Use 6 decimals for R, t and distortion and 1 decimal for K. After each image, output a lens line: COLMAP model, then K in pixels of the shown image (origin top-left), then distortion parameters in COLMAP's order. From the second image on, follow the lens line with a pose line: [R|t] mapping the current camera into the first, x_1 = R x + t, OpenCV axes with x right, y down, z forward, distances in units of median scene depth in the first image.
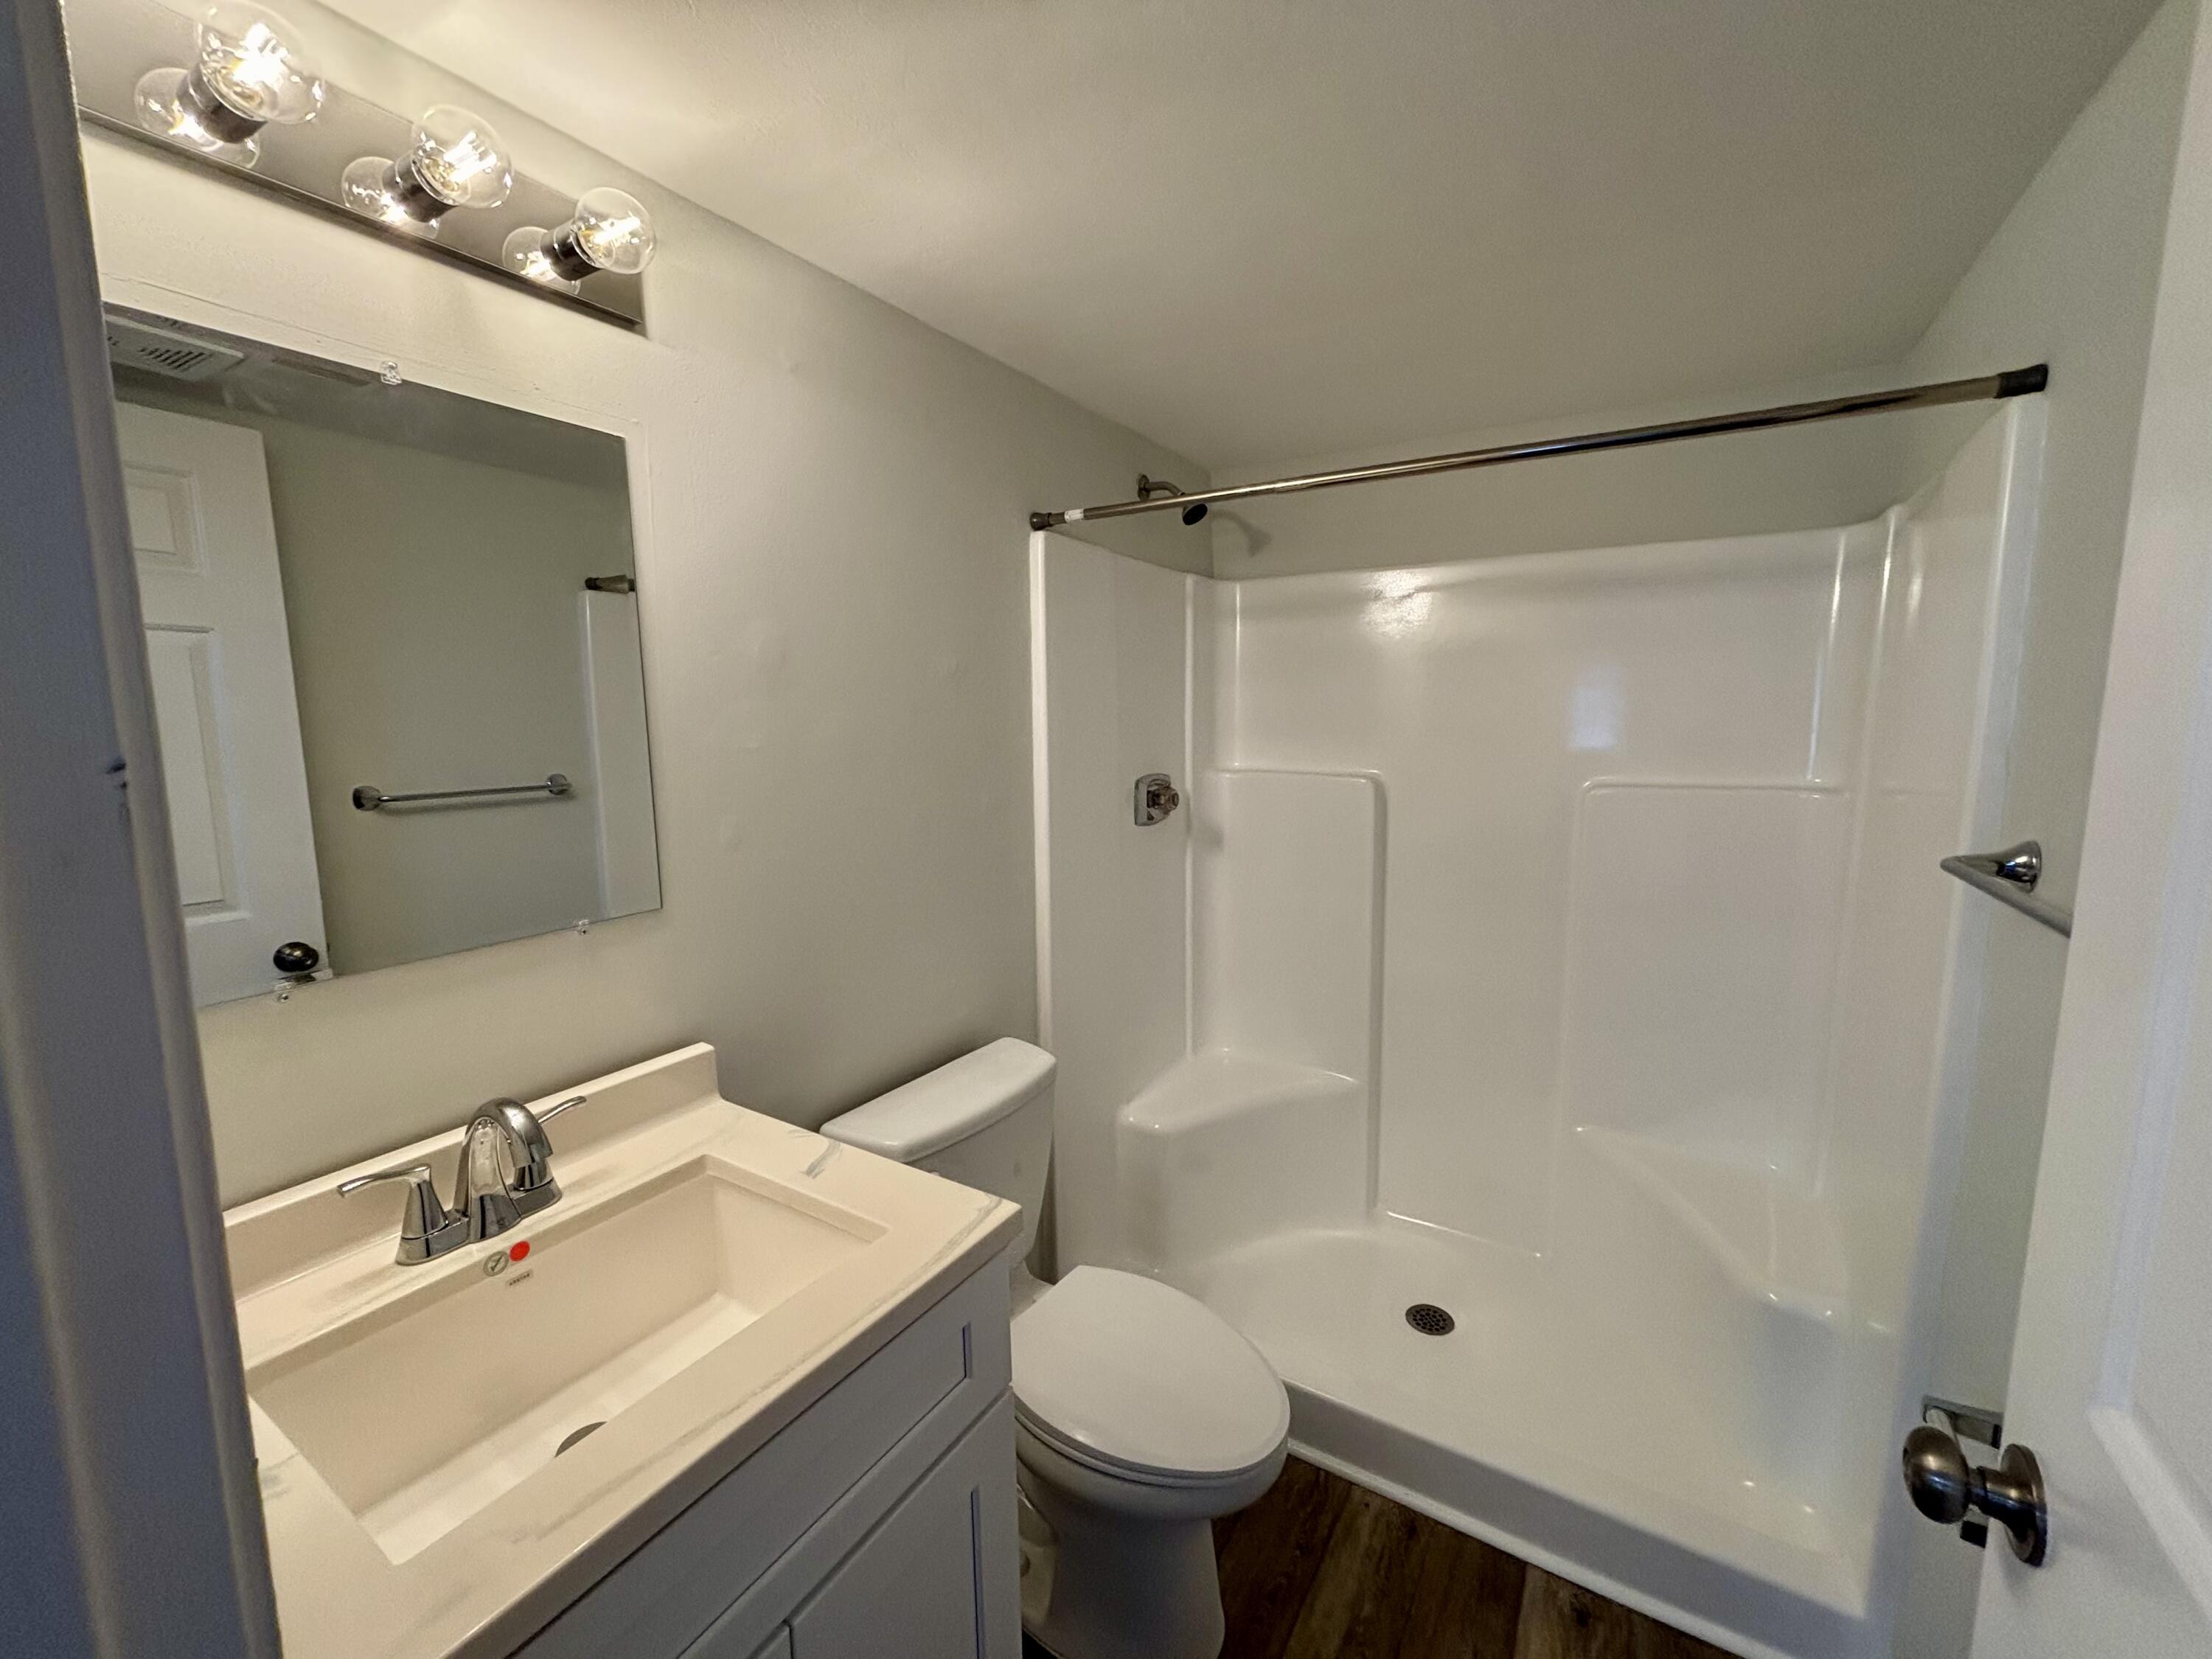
lens RADIAL K [[890.1, 0, 1114.1], [0, 890.1, 810.3], [0, 0, 1]] dist [-0.001905, 0.000253]
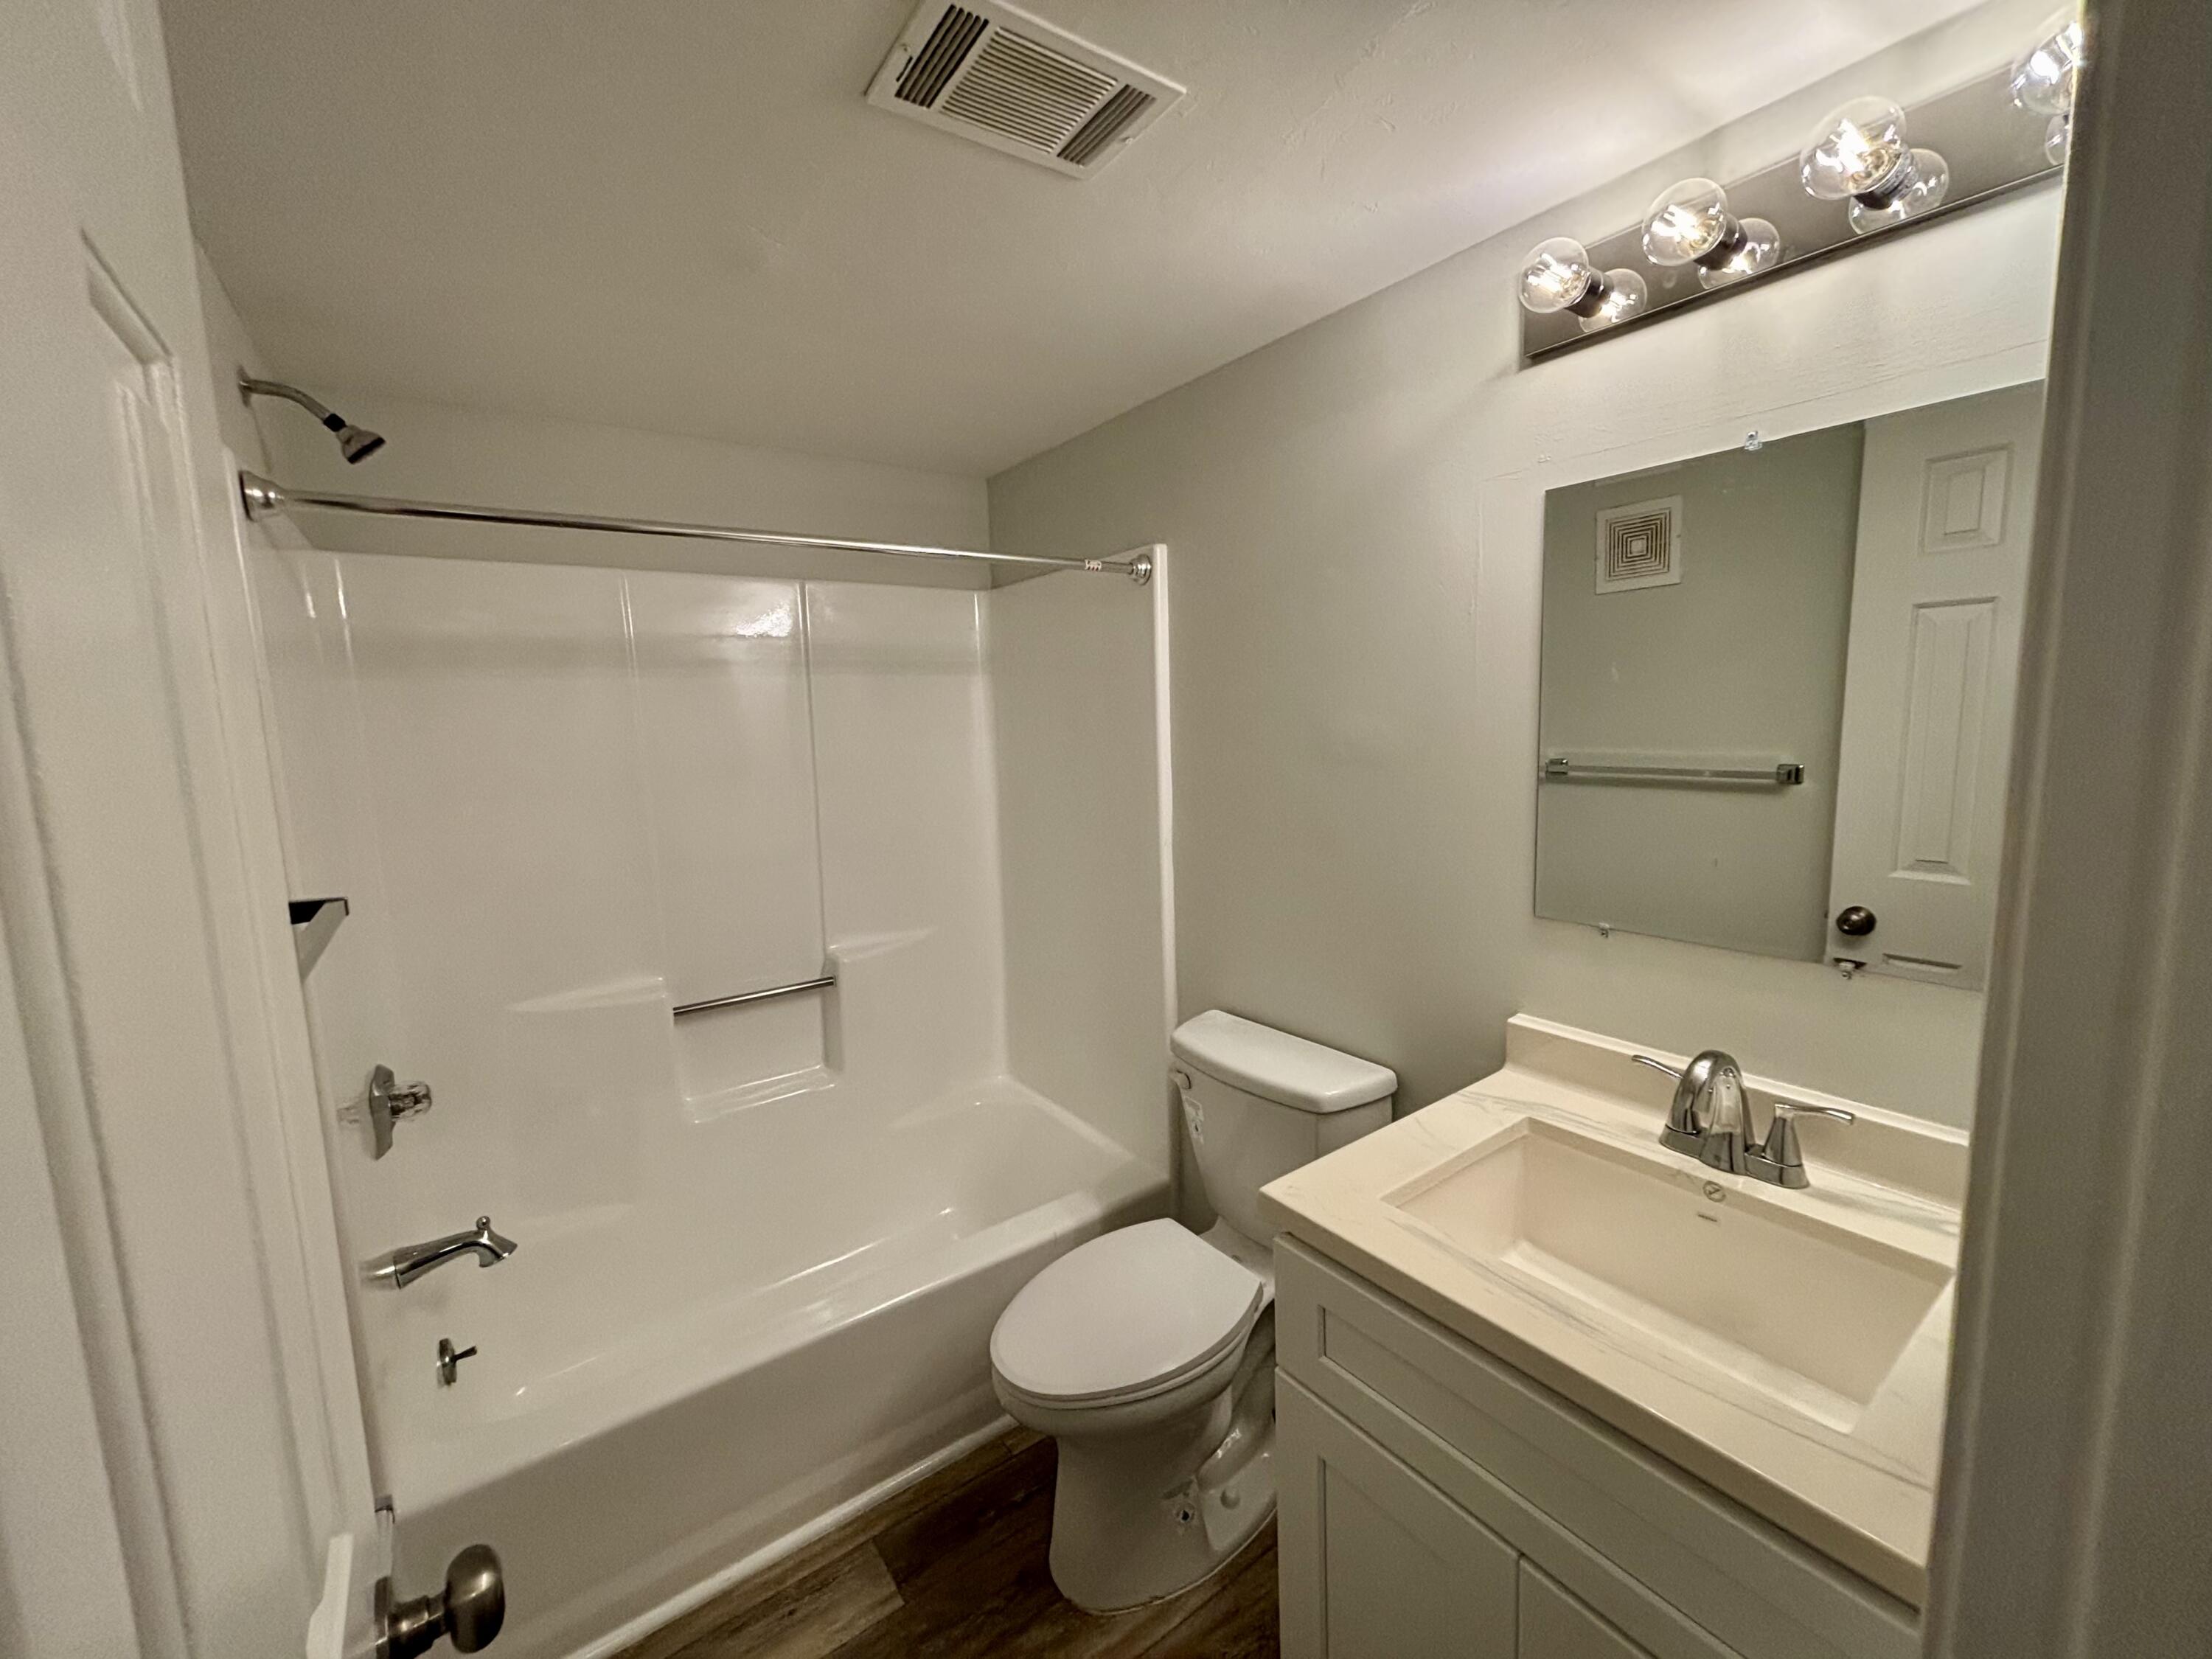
lens RADIAL K [[890.1, 0, 1116.7], [0, 890.1, 840.5], [0, 0, 1]] dist [-0.001905, 0.000253]
pose [[-0.393786, 0.142056, -0.908159, 0.577785], [-0.064961, 0.981215, 0.181651, -0.086943], [0.916904, 0.130527, -0.377160, 0.692605]]
